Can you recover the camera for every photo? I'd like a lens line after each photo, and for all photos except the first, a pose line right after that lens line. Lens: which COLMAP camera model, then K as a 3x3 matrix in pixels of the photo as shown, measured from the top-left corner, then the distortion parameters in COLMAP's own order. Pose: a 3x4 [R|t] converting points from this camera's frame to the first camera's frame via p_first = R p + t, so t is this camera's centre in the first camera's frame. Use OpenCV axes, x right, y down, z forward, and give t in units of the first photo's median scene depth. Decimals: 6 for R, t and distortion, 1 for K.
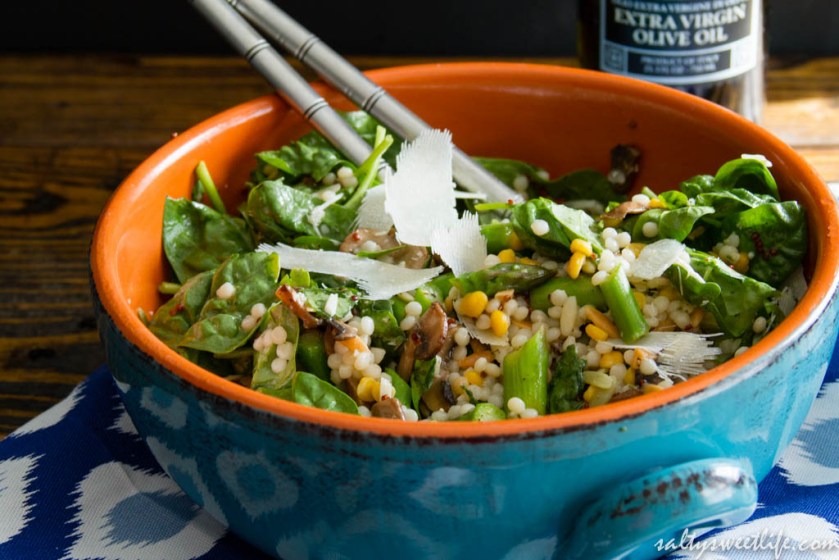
lens RADIAL K [[2246.5, 0, 355.5], [0, 2246.5, 279.8], [0, 0, 1]] dist [-0.120682, 0.803599]
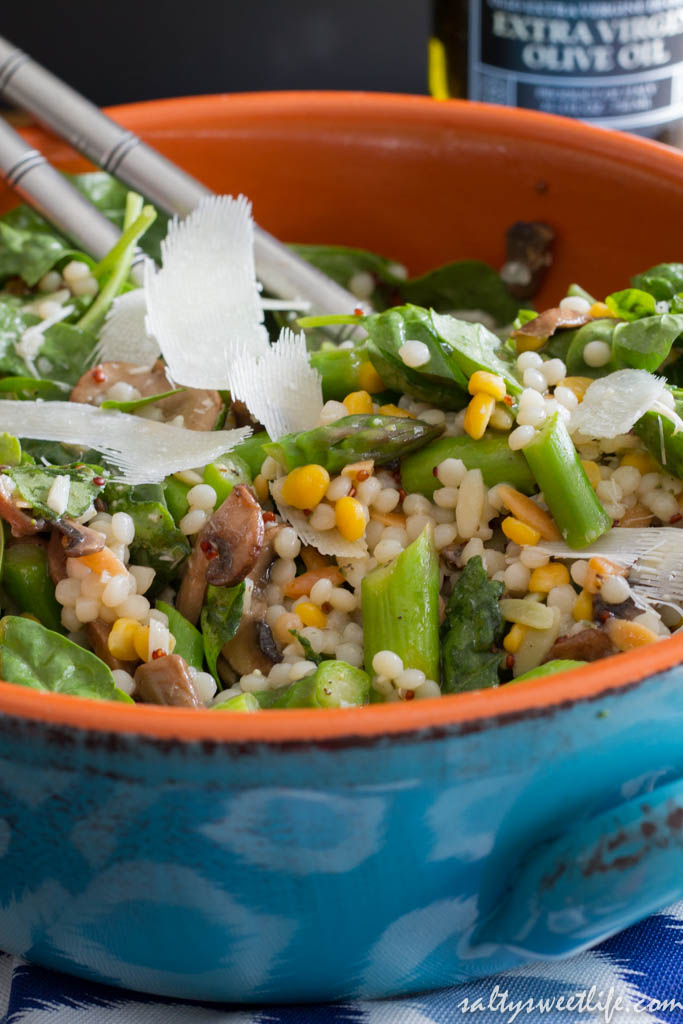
lens RADIAL K [[2741.8, 0, 341.5], [0, 2741.8, 512.0], [0, 0, 1]] dist [-0.120682, 0.803599]
pose [[0.995330, -0.024363, 0.093407, -0.004466], [0.021948, 0.999400, 0.026796, -0.001459], [-0.094004, -0.024621, 0.995267, 0.291234]]
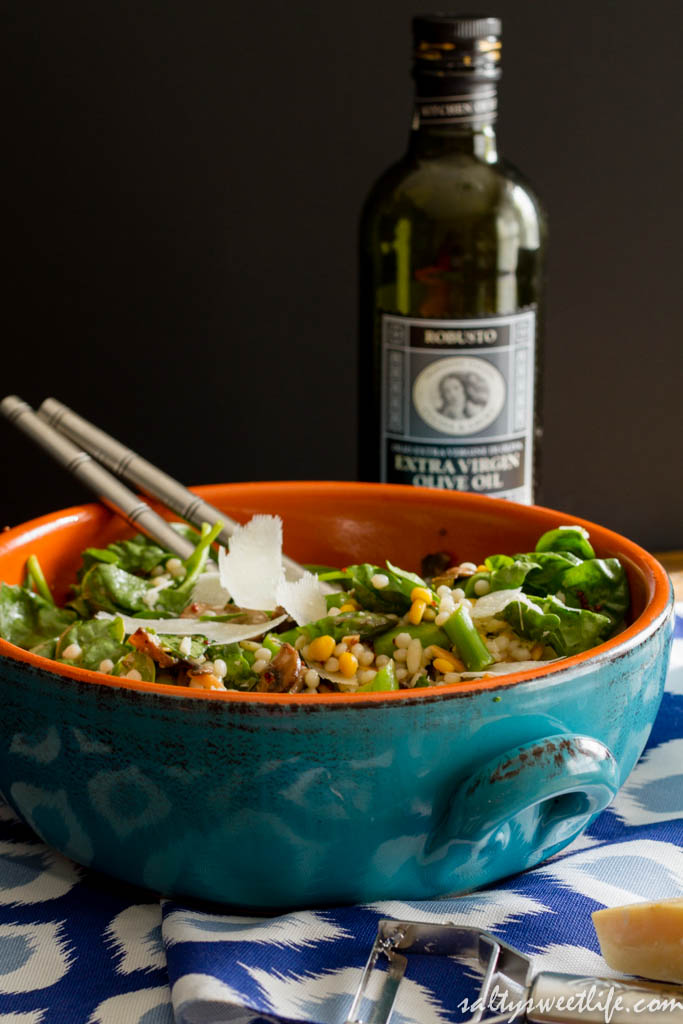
lens RADIAL K [[2371.1, 0, 342.8], [0, 2371.1, 494.4], [0, 0, 1]] dist [-0.070494, 0.215879]
pose [[0.989099, 0.001548, 0.147242, -0.097494], [0.032545, 0.972918, -0.228847, 0.190188], [-0.143609, 0.231144, 0.962262, -0.064549]]
